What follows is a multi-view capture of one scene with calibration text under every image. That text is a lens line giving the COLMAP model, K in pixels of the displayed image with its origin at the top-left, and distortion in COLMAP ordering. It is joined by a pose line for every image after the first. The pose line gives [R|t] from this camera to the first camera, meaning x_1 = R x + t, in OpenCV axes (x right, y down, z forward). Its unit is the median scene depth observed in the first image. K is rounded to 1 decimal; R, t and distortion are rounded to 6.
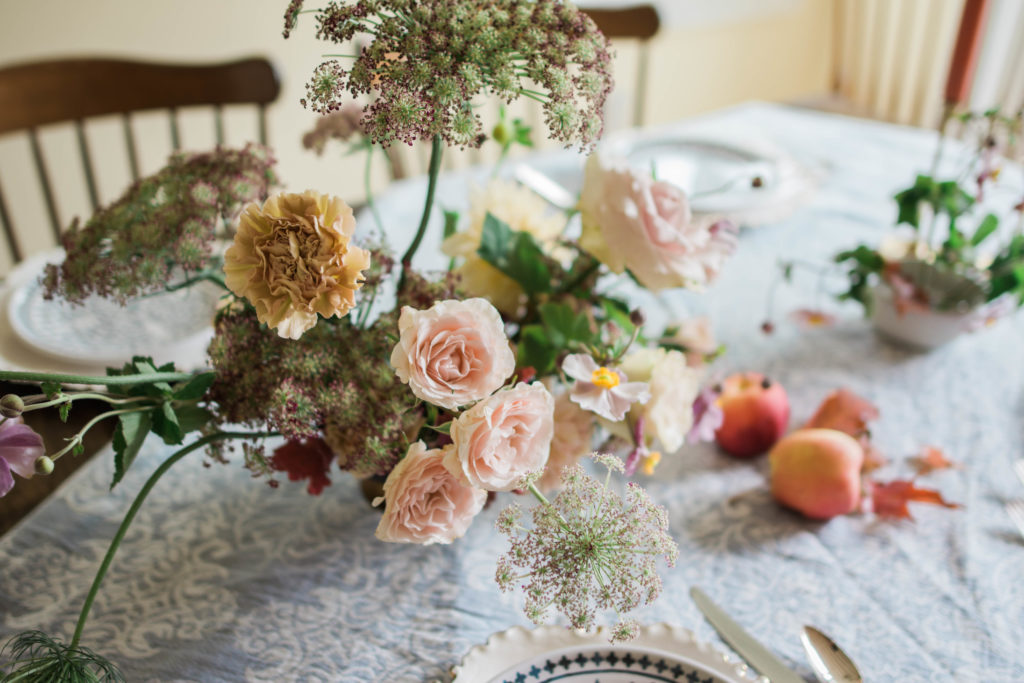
lens RADIAL K [[1083.9, 0, 512.0], [0, 1083.9, 341.5], [0, 0, 1]] dist [-0.051497, 0.014971]
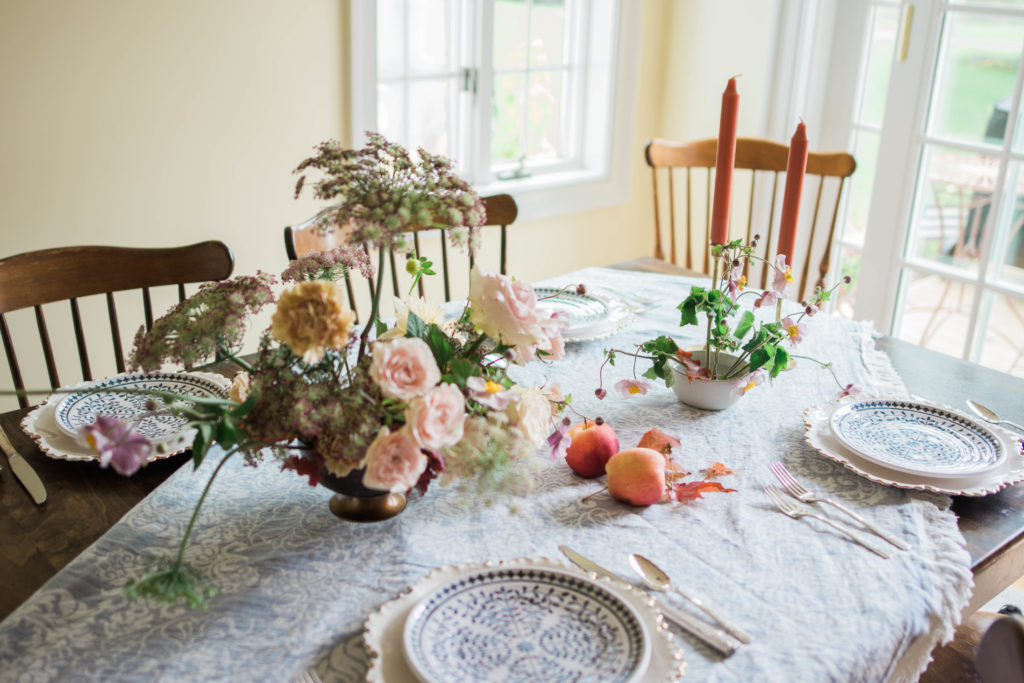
lens RADIAL K [[1083.9, 0, 512.0], [0, 1083.9, 341.5], [0, 0, 1]] dist [-0.051497, 0.014971]
pose [[0.991247, -0.056044, 0.119533, -0.067649], [0.077941, 0.979219, -0.187229, 0.233876], [-0.106556, 0.194907, 0.975016, -0.546135]]
